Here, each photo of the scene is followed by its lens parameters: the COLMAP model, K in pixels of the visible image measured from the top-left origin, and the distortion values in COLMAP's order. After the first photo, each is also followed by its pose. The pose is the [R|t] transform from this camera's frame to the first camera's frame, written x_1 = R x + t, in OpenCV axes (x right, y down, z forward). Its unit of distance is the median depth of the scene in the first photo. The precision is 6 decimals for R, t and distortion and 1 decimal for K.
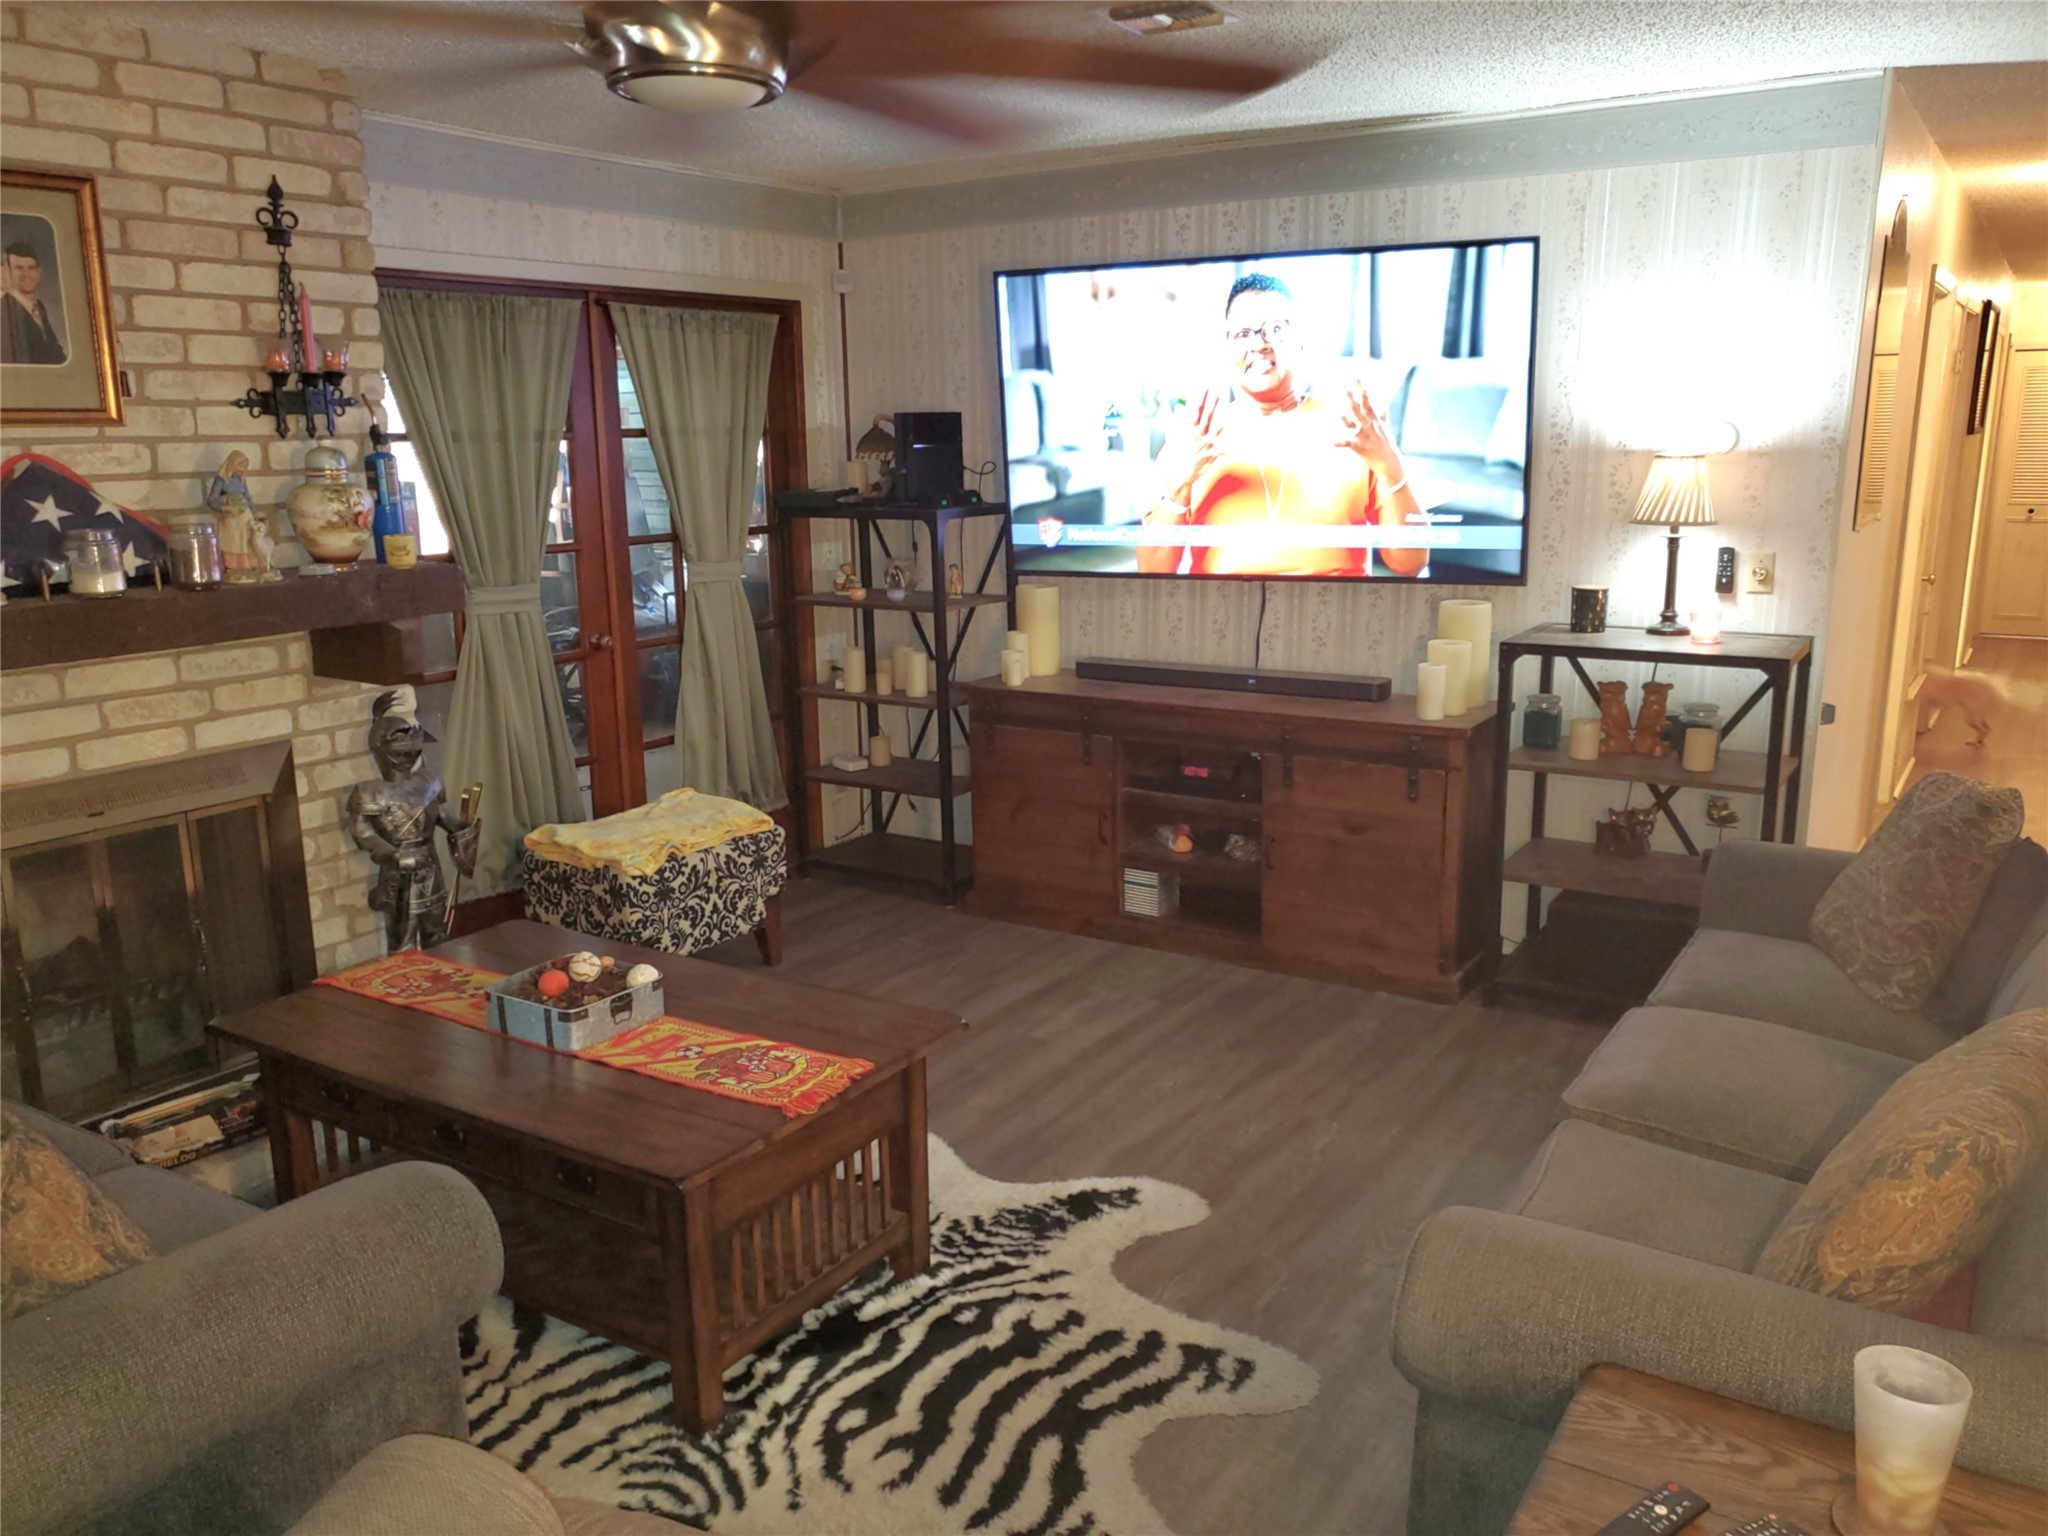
lens RADIAL K [[1606.9, 0, 1037.2], [0, 1606.9, 793.9], [0, 0, 1]] dist [0.003847, -0.001930]
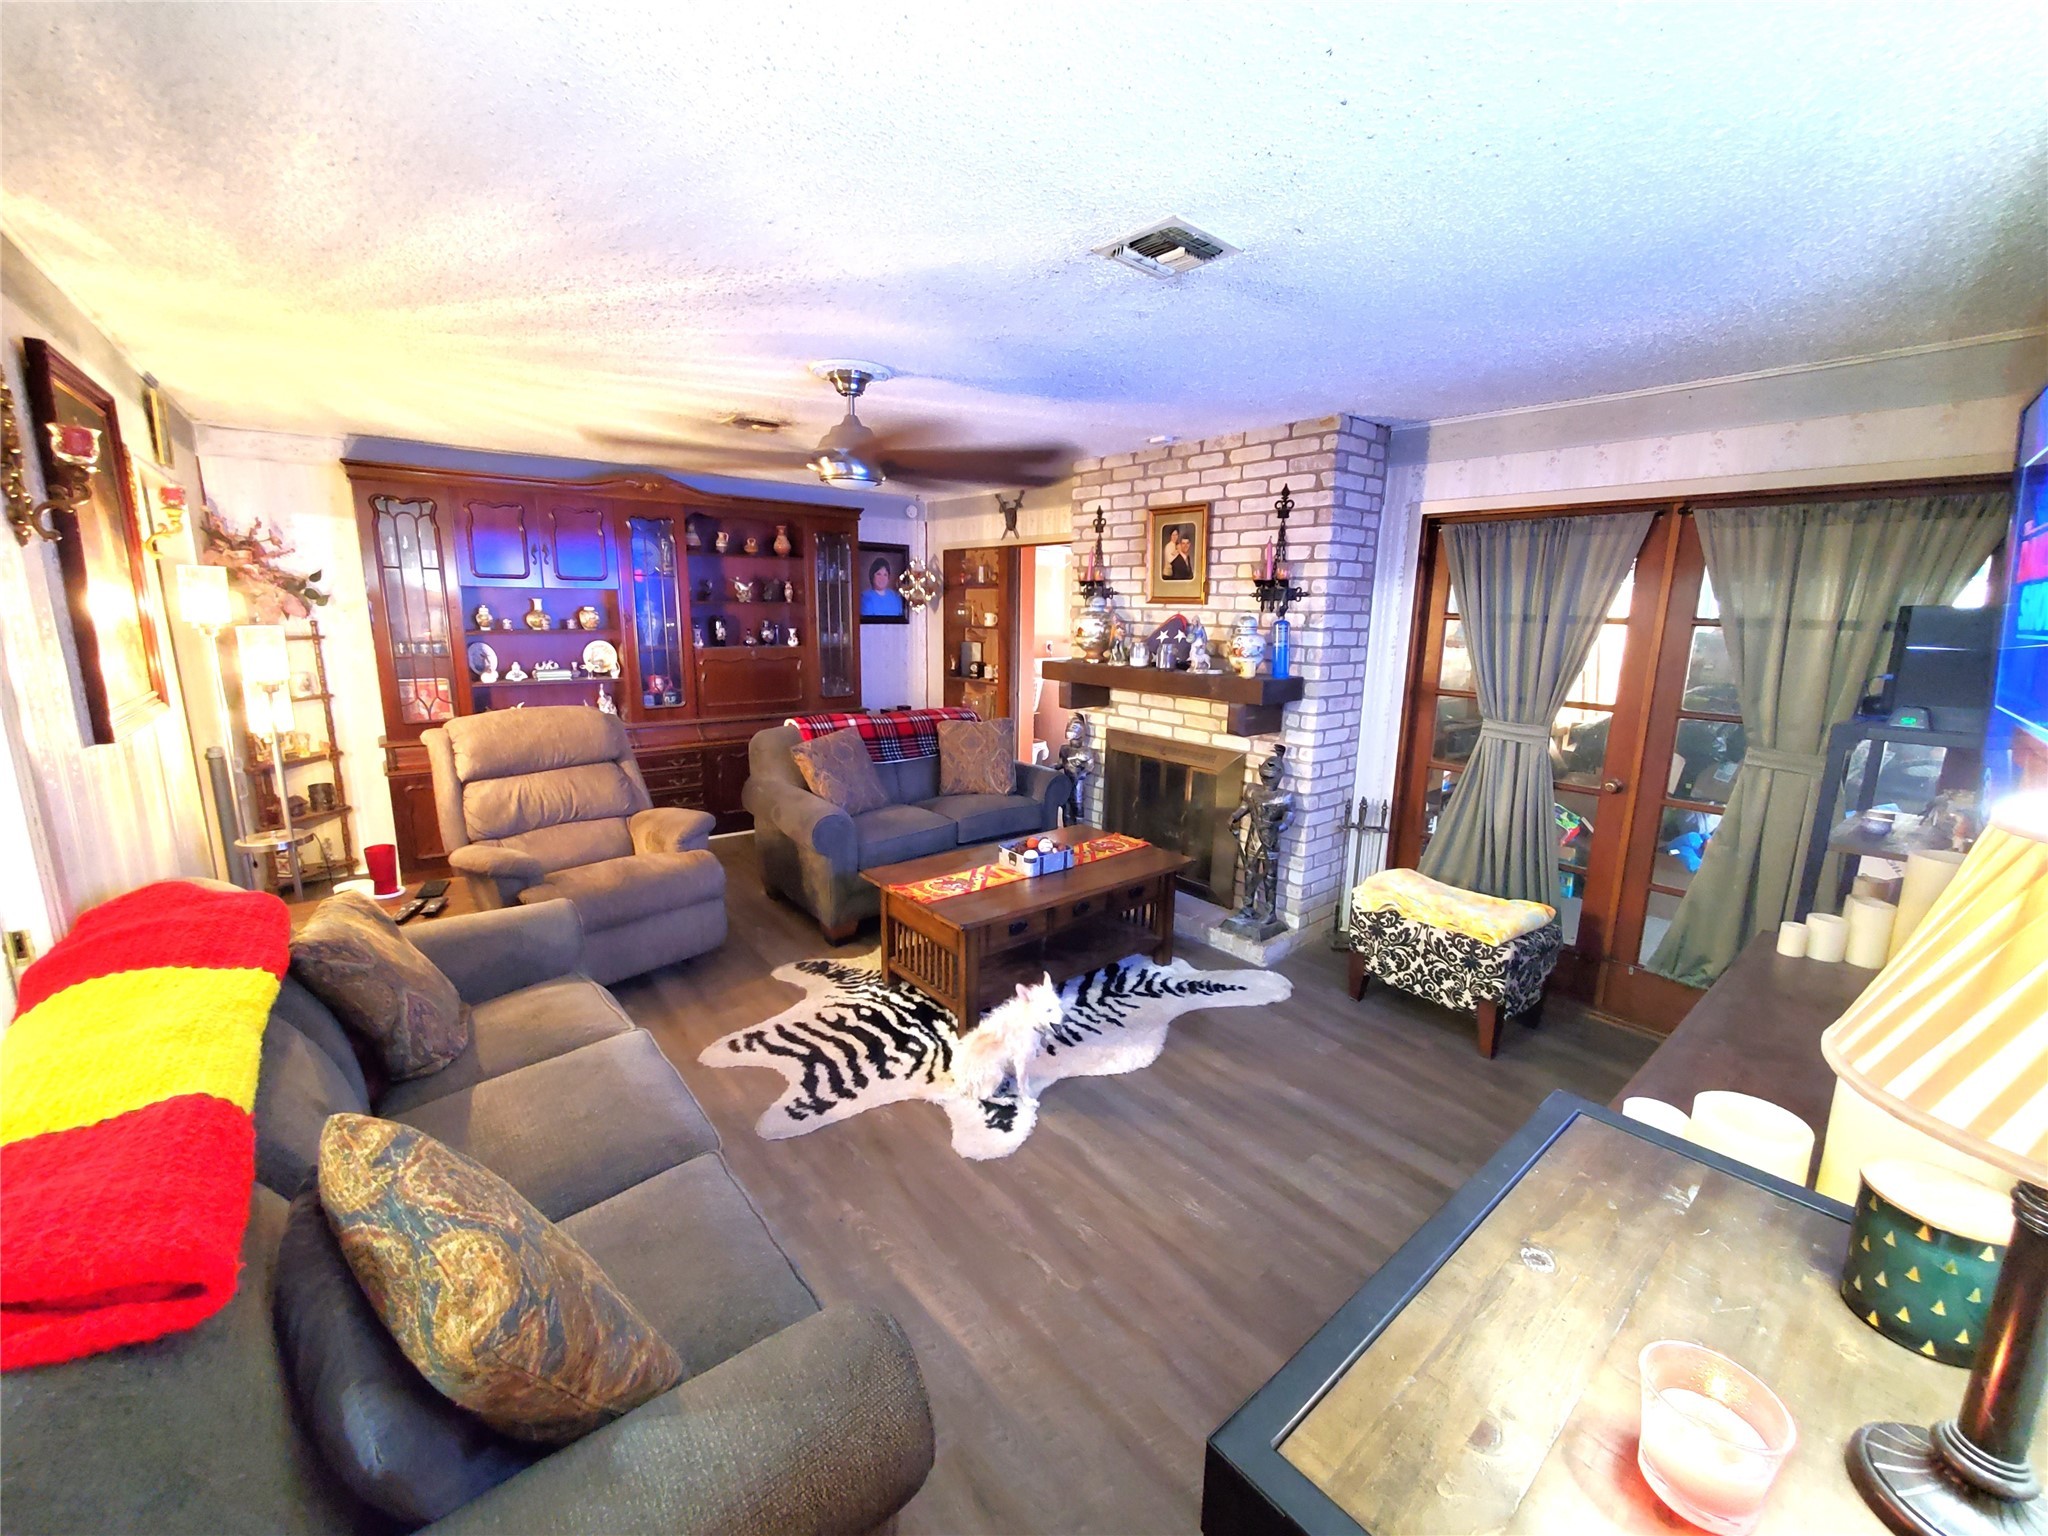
lens RADIAL K [[825.0, 0, 1031.0], [0, 825.0, 758.8], [0, 0, 1]] dist [-0.006775, 0.000829]
pose [[-0.327211, 0.186135, -0.926437, 0.666376], [-0.221318, 0.938043, 0.266635, -0.267533], [0.918668, 0.292284, -0.265743, 1.092853]]
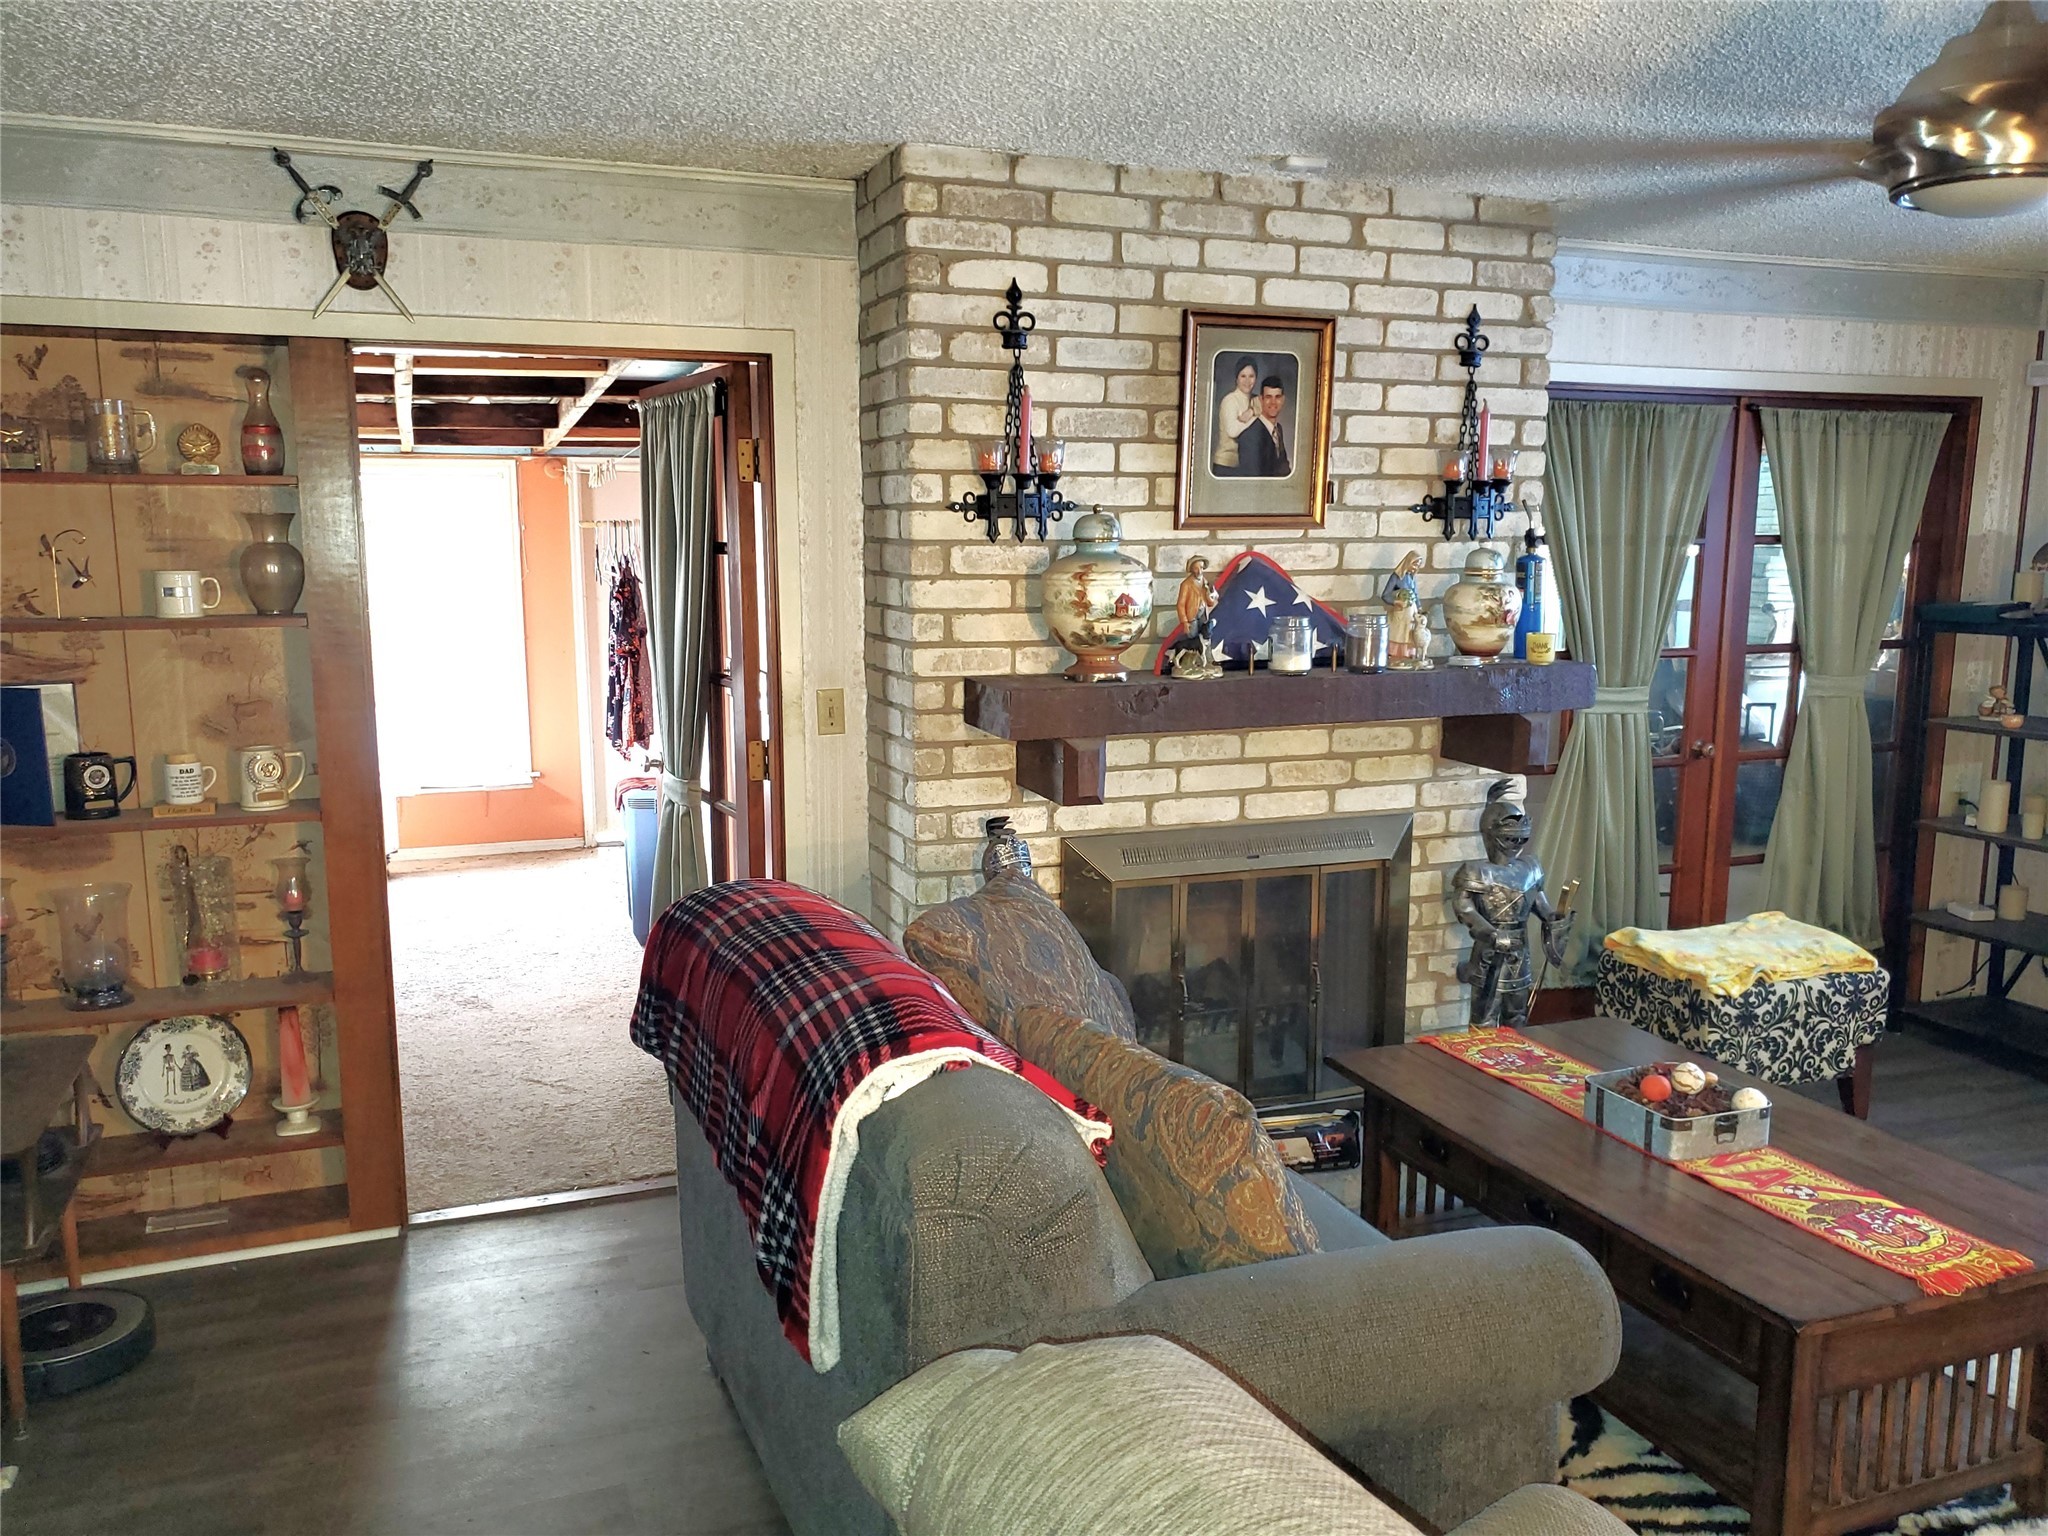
lens RADIAL K [[1606.9, 0, 994.2], [0, 1606.9, 791.7], [0, 0, 1]] dist [0.003847, -0.001930]
pose [[0.799864, 0.110129, -0.589991, -0.052272], [-0.145128, 0.989339, -0.012081, 0.006715], [0.582371, 0.095287, 0.807319, -0.049447]]
